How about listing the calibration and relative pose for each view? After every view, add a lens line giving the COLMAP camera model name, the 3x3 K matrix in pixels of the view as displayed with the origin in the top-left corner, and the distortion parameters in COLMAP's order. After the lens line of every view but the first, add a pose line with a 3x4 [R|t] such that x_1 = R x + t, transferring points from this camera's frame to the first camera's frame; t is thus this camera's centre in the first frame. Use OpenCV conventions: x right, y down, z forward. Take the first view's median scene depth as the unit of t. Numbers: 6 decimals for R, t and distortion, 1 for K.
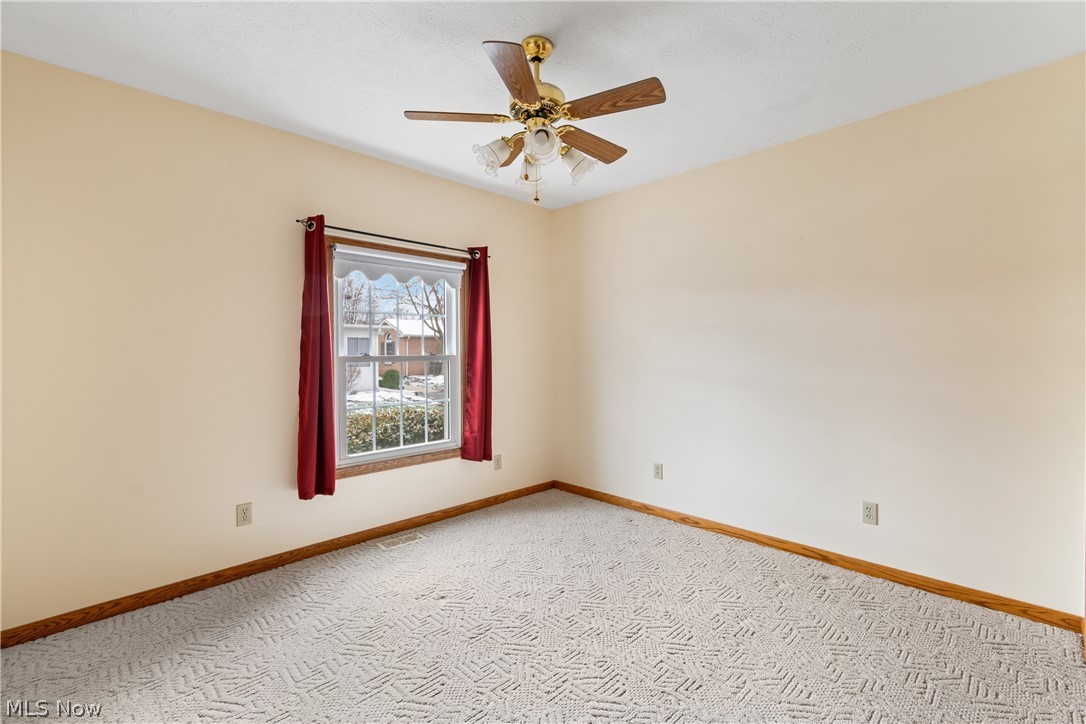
lens RADIAL K [[483.6, 0, 555.5], [0, 483.6, 354.0], [0, 0, 1]] dist [0.011668, -0.010790]
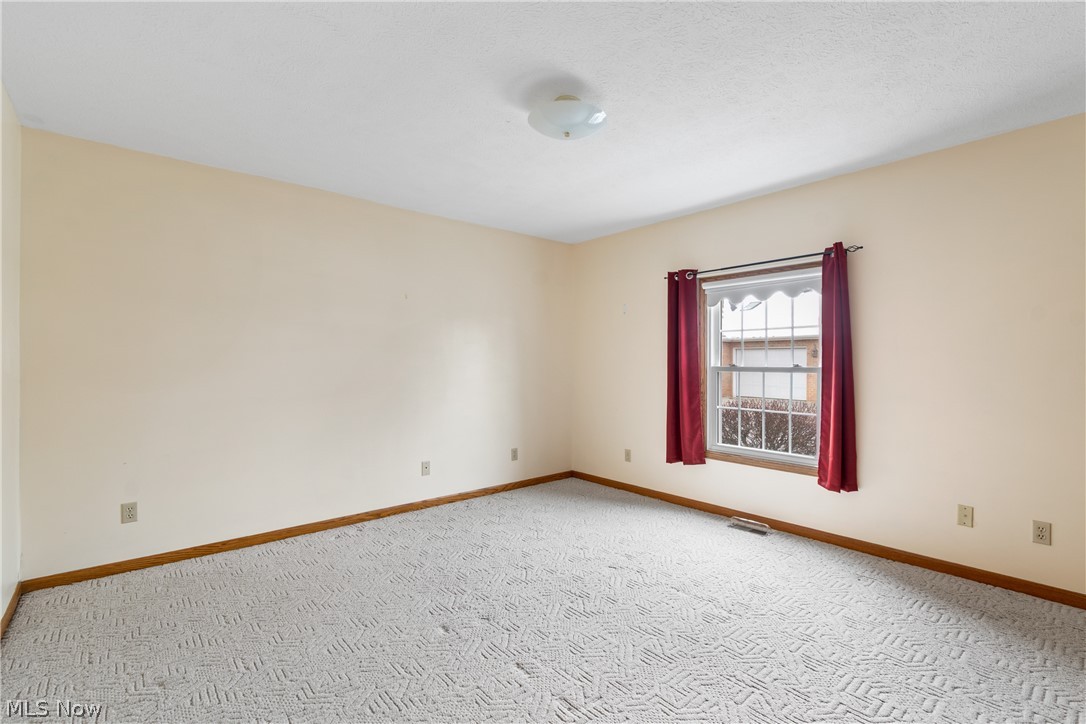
lens RADIAL K [[476.7, 0, 548.4], [0, 476.7, 360.4], [0, 0, 1]] dist [-0.002172, -0.000763]
pose [[-0.049478, 0.003157, -0.998770, 0.863189], [0.003119, 0.999991, 0.003006, -0.017649], [0.998770, -0.002967, -0.049487, 0.622766]]
